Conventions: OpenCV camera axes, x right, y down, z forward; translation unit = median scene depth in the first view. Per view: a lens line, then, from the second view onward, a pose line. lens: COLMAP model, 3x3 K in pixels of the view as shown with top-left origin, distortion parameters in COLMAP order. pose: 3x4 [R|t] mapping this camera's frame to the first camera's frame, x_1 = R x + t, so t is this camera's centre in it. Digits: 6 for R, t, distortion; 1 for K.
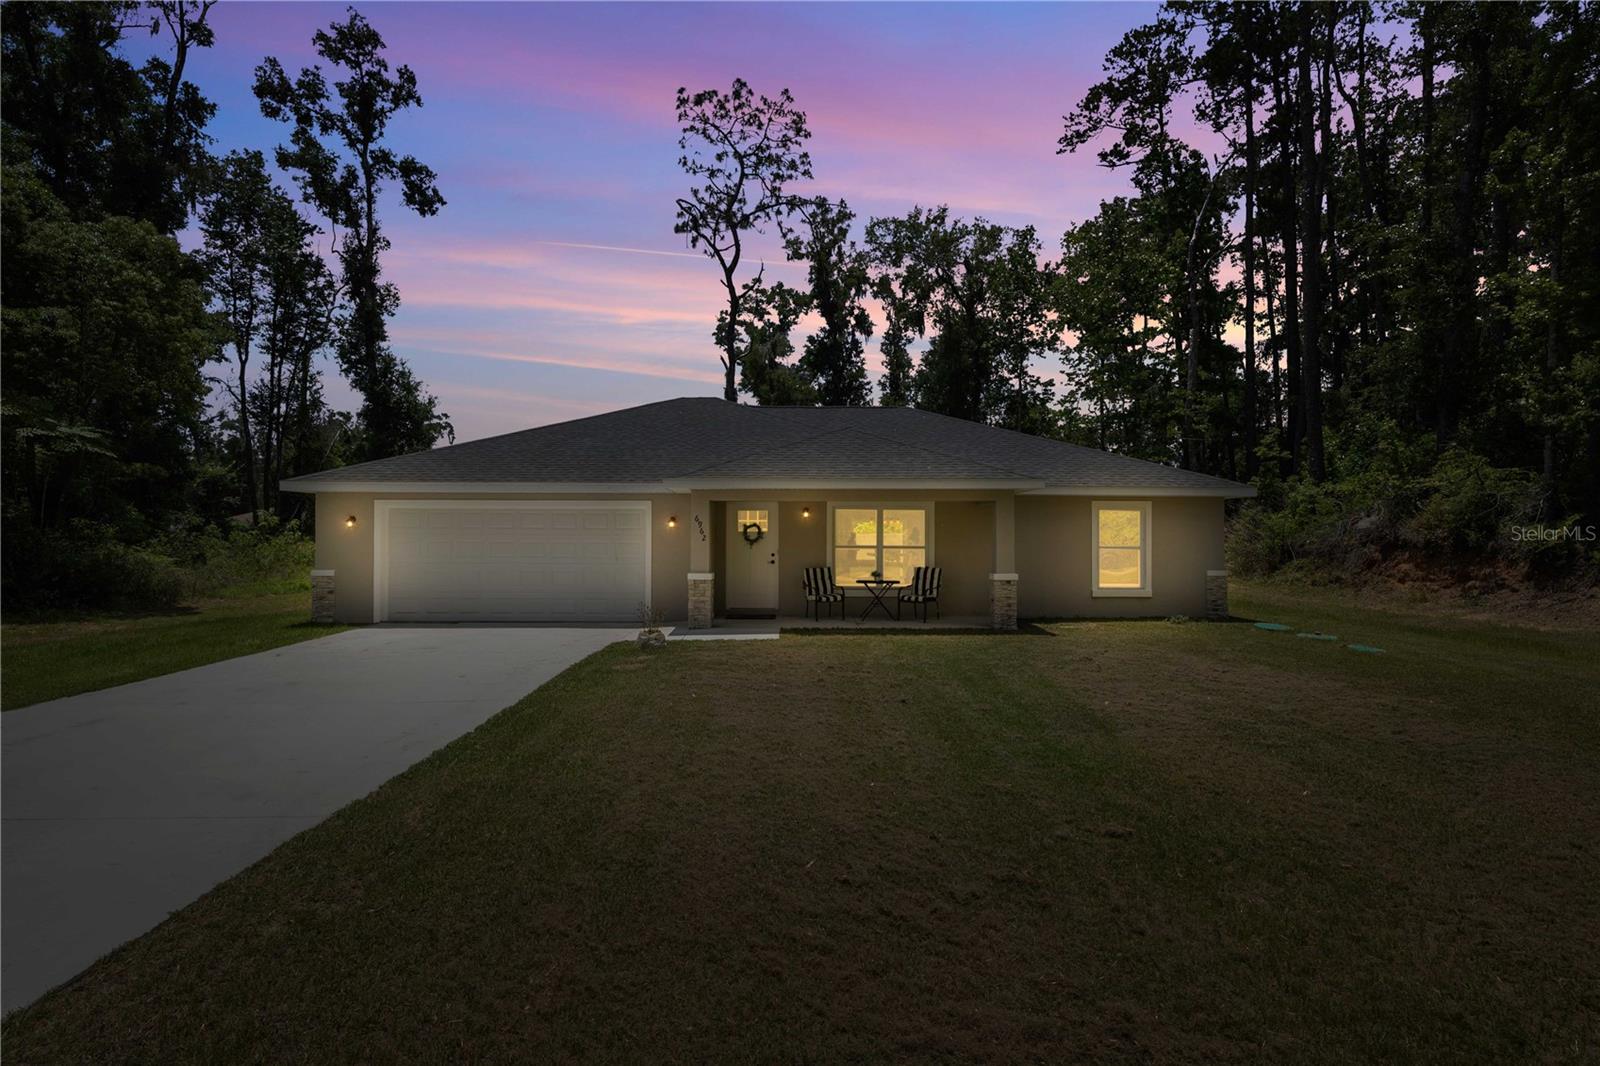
lens RADIAL K [[825.4, 0, 798.5], [0, 825.4, 541.3], [0, 0, 1]] dist [-0.002732, 0.000033]
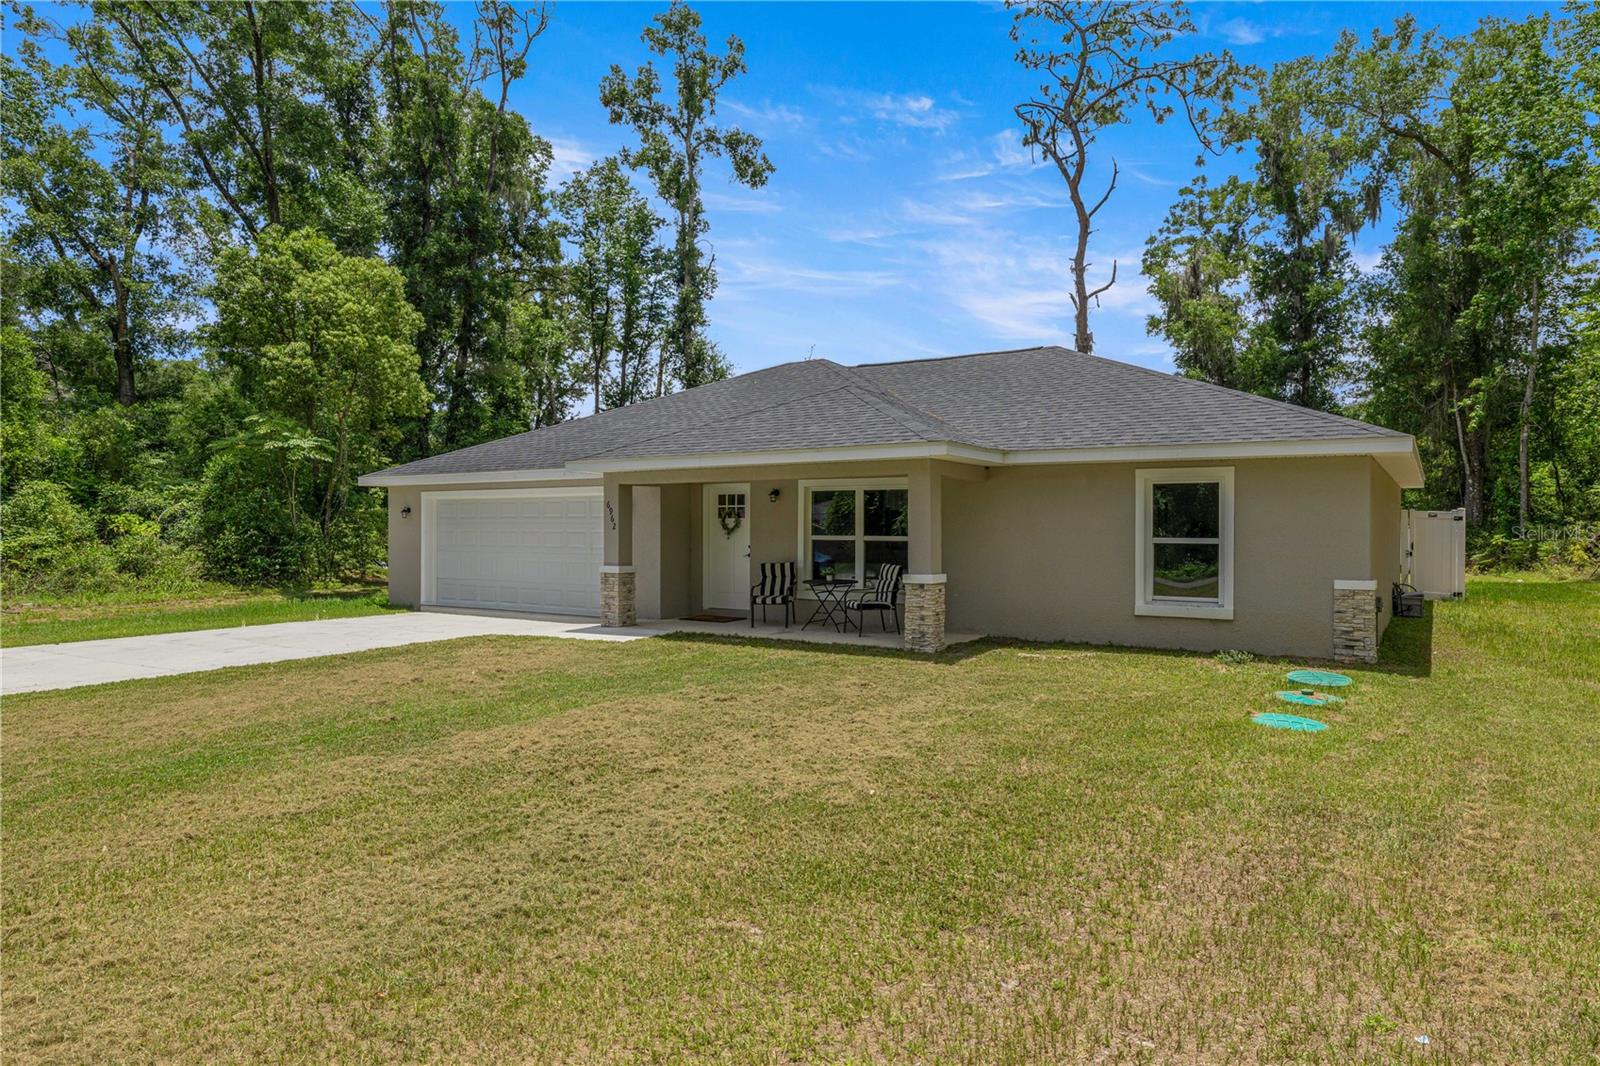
lens RADIAL K [[1022.2, 0, 798.5], [0, 1022.2, 529.5], [0, 0, 1]] dist [-0.007145, 0.001848]
pose [[0.821787, -0.001714, -0.569793, 0.267911], [-0.002185, 0.999979, -0.006160, 0.002202], [0.569791, 0.006308, 0.821765, 0.080152]]
